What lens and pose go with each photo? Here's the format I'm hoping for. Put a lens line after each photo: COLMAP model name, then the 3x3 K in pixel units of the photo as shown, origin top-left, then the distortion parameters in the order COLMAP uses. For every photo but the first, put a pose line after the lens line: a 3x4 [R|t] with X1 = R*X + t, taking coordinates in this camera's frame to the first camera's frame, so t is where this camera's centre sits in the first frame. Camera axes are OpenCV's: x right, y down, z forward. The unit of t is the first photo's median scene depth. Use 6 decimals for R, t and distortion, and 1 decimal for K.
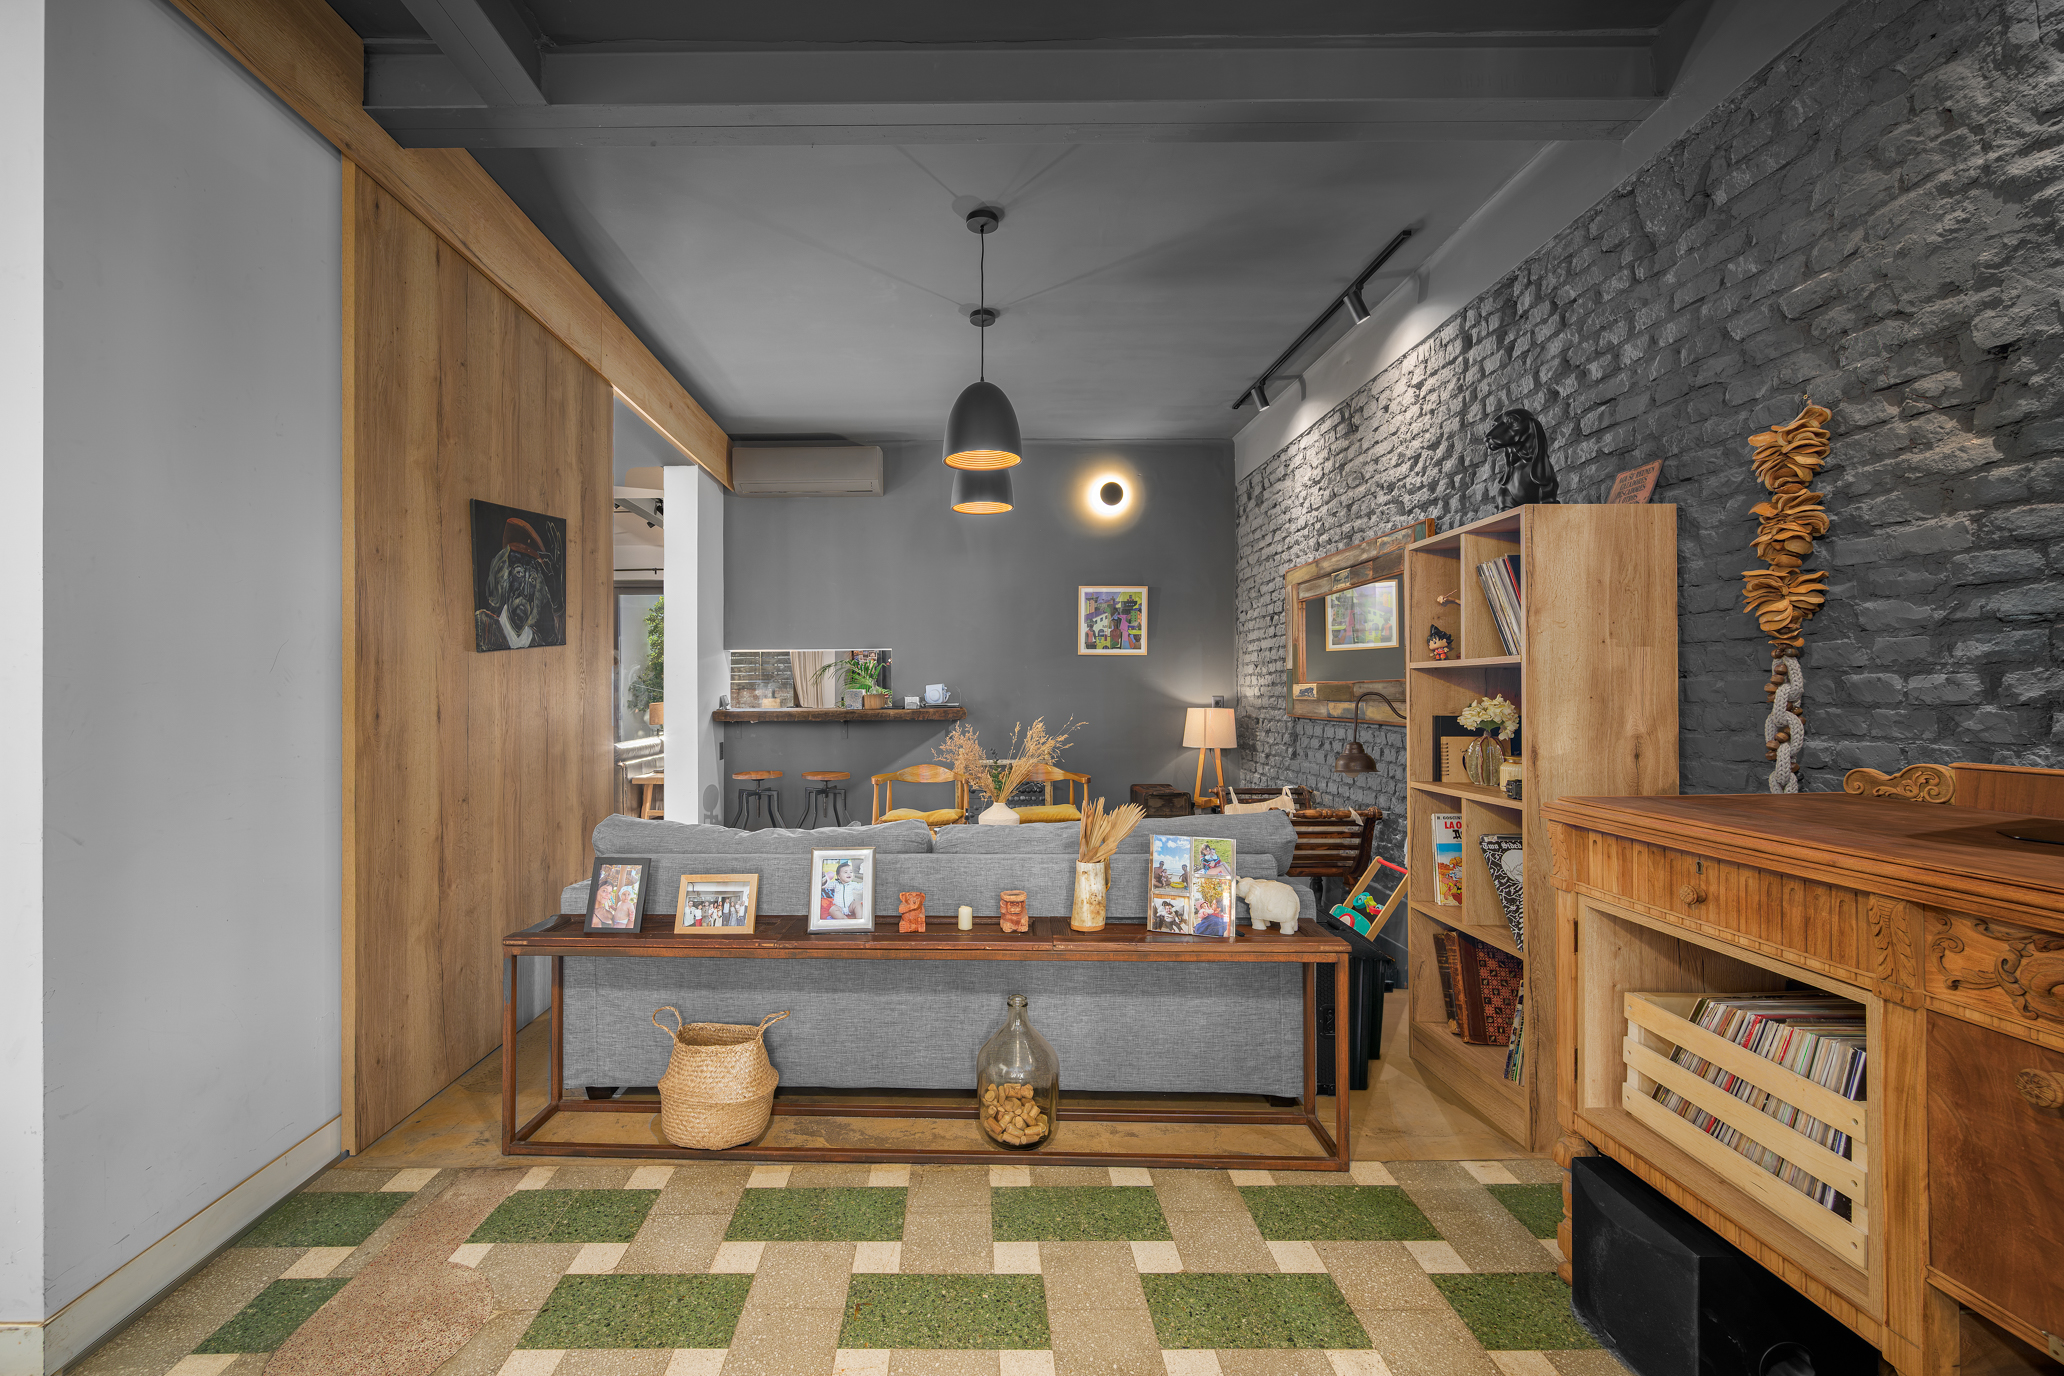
lens RADIAL K [[840.5, 0, 944.7], [0, 840.5, 718.3], [0, 0, 1]] dist [-0.000277, -0.000234]
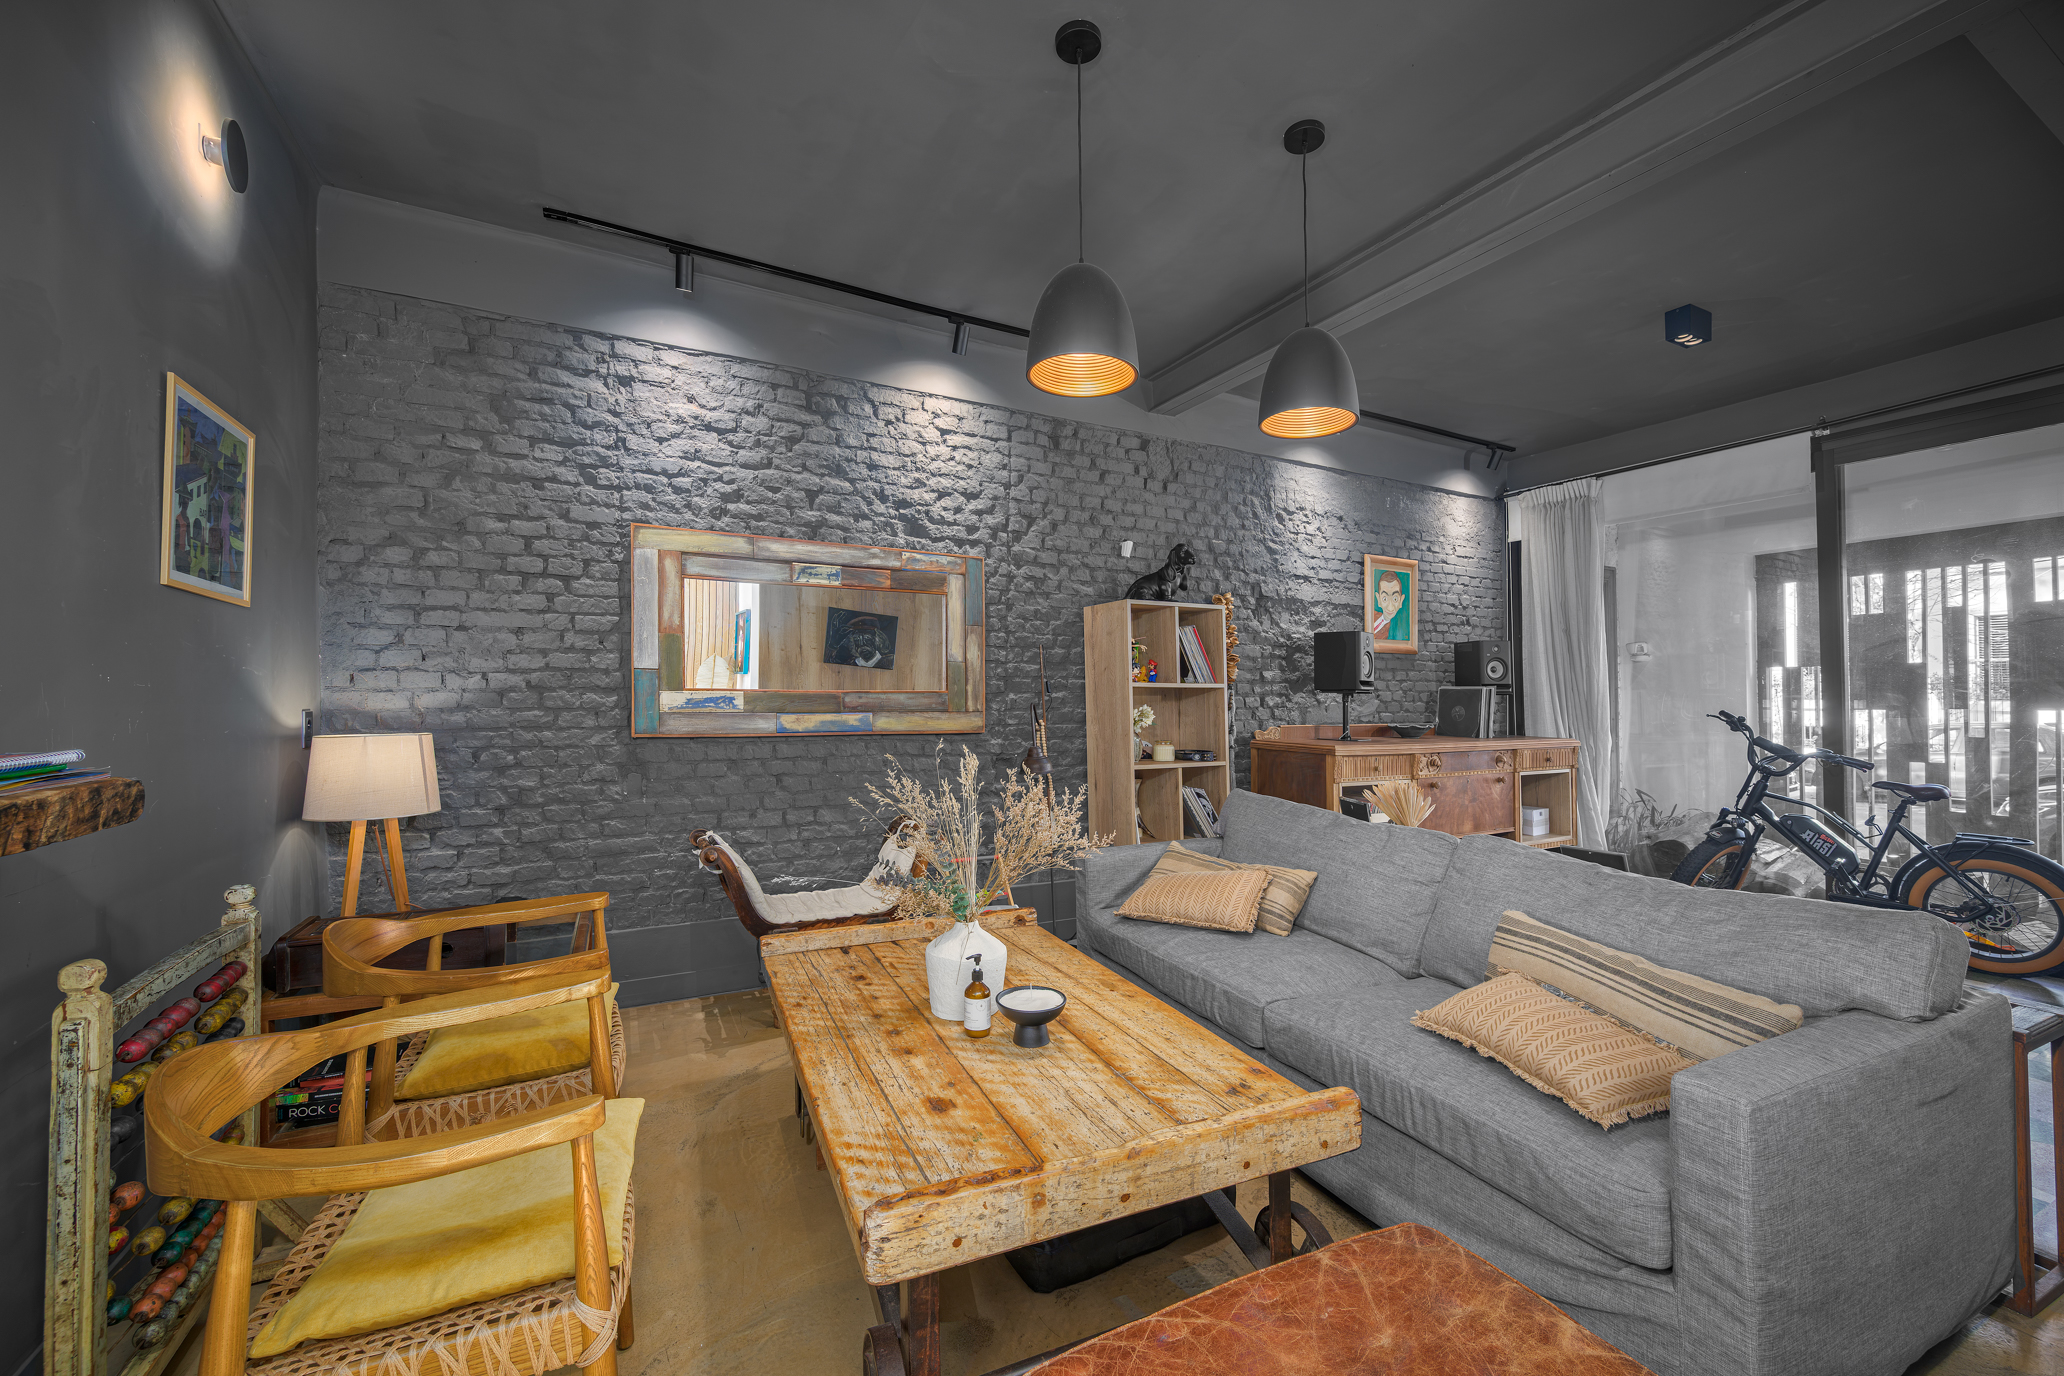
lens RADIAL K [[840.5, 0, 1047.7], [0, 840.5, 688.1], [0, 0, 1]] dist [-0.000277, -0.000234]
pose [[-0.503899, 0.010422, 0.863699, -0.712422], [0.022902, 0.999737, 0.001298, -0.073434], [-0.863459, 0.020434, -0.504006, 2.170718]]
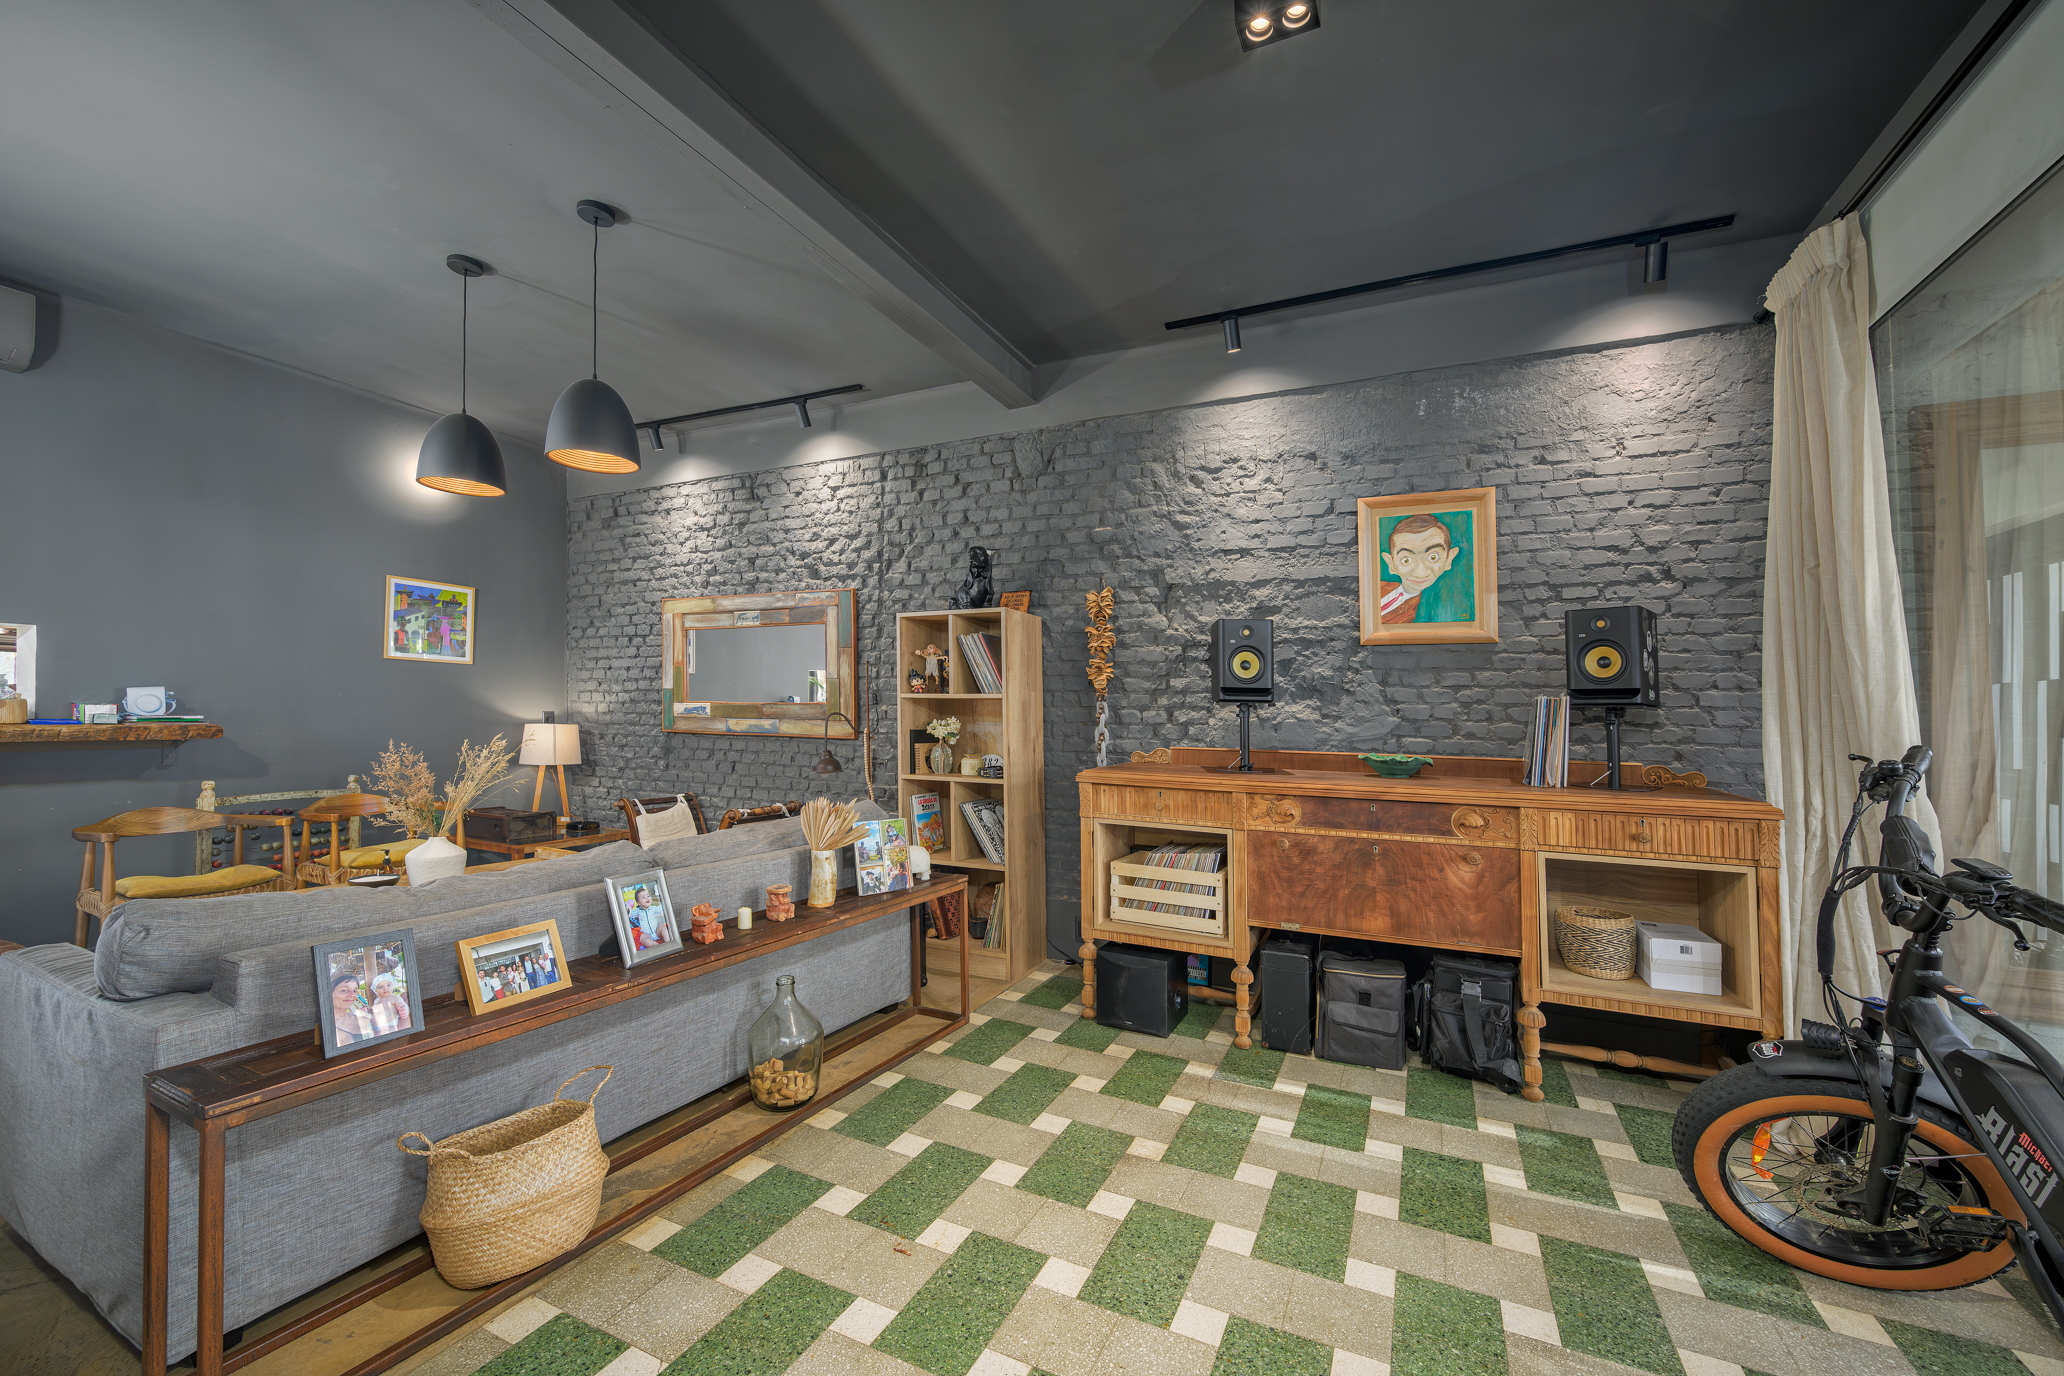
lens RADIAL K [[840.5, 0, 1038.7], [0, 840.5, 714.1], [0, 0, 1]] dist [-0.000277, -0.000234]
pose [[0.412011, 0.013857, 0.911073, -0.804142], [0.008602, 0.999781, -0.019096, -0.000063], [-0.911138, 0.015705, 0.411802, 0.209662]]
